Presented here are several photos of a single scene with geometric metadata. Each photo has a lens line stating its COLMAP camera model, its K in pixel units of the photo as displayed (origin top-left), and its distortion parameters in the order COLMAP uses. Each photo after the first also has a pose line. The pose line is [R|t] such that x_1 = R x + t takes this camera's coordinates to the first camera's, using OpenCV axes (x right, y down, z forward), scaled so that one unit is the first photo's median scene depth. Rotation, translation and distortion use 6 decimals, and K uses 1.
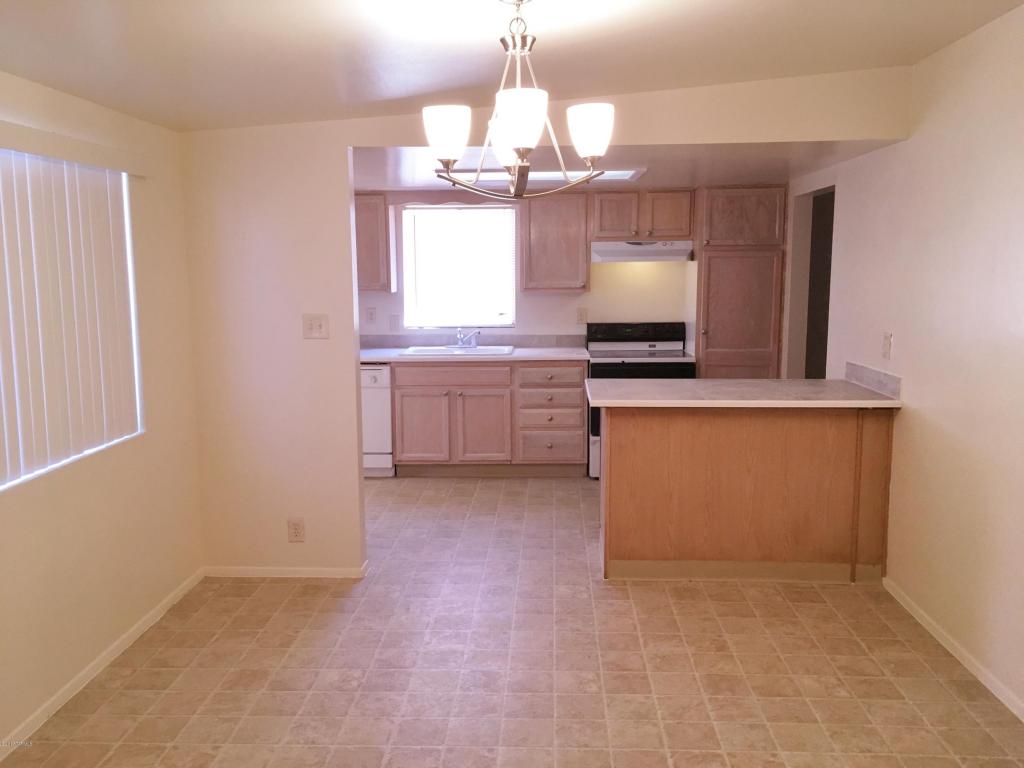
lens RADIAL K [[855.7, 0, 507.3], [0, 855.7, 382.8], [0, 0, 1]] dist [0.008164, -0.025084]
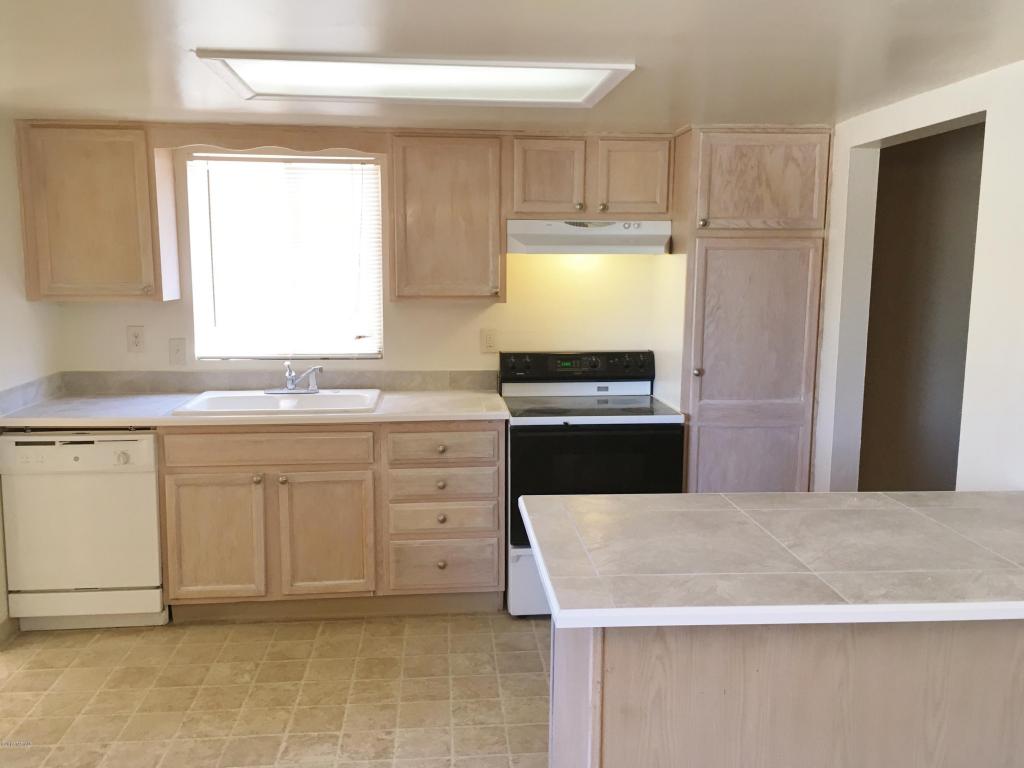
lens RADIAL K [[855.7, 0, 529.4], [0, 855.7, 390.2], [0, 0, 1]] dist [0.008164, -0.025084]
pose [[0.987997, -0.008318, 0.154246, 0.019270], [0.006632, 0.999913, 0.011441, -0.052359], [-0.154328, -0.010281, 0.987966, 0.406583]]
